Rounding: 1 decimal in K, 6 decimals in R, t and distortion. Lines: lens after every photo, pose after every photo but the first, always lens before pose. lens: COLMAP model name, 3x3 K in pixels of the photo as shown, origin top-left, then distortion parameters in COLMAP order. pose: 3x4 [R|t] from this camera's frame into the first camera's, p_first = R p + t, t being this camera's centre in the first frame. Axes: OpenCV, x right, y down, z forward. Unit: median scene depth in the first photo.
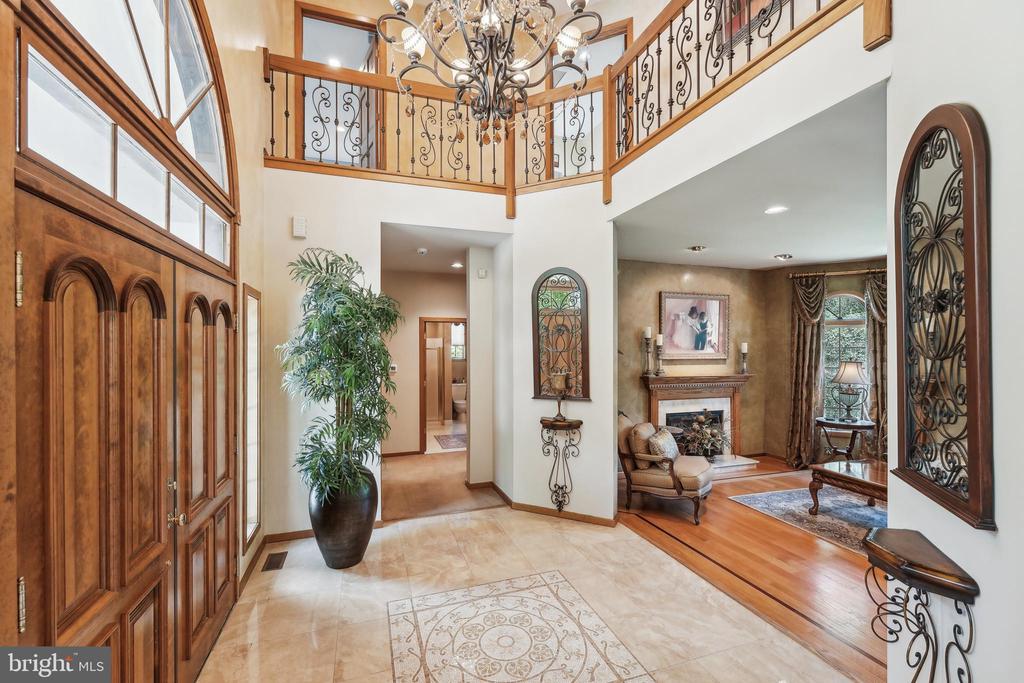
lens RADIAL K [[426.5, 0, 511.8], [0, 426.5, 345.3], [0, 0, 1]] dist [-0.001754, -0.000094]
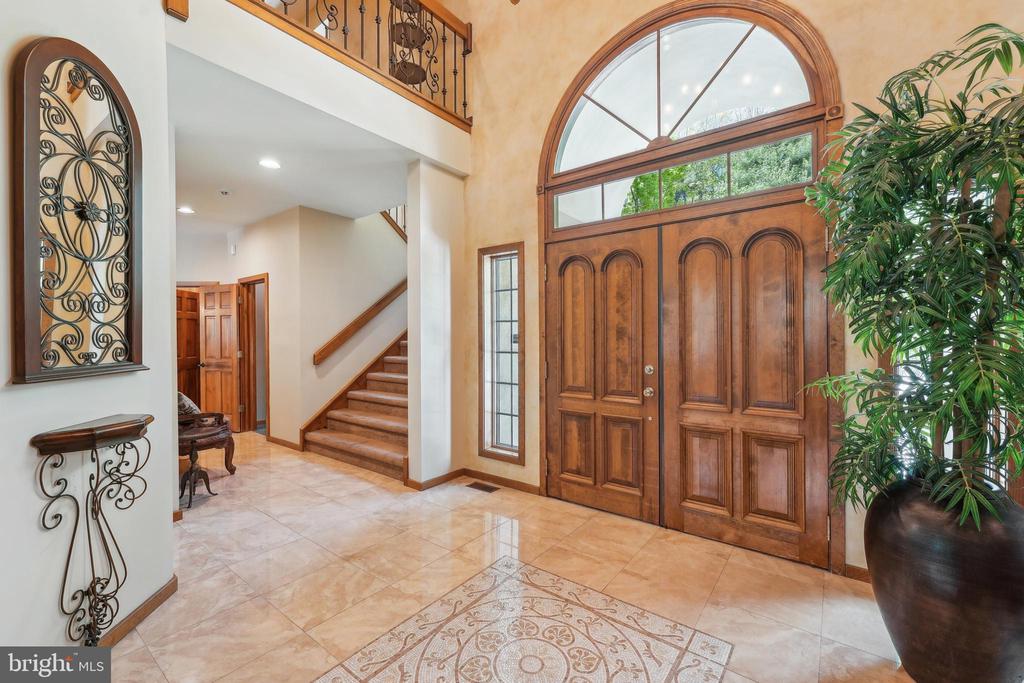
lens RADIAL K [[426.5, 0, 510.8], [0, 426.5, 338.2], [0, 0, 1]] dist [-0.001754, -0.000094]
pose [[-0.836071, 0.010057, -0.548528, 0.418670], [0.010755, 0.999940, 0.001941, 0.161284], [0.548515, -0.004277, -0.836130, 1.663655]]
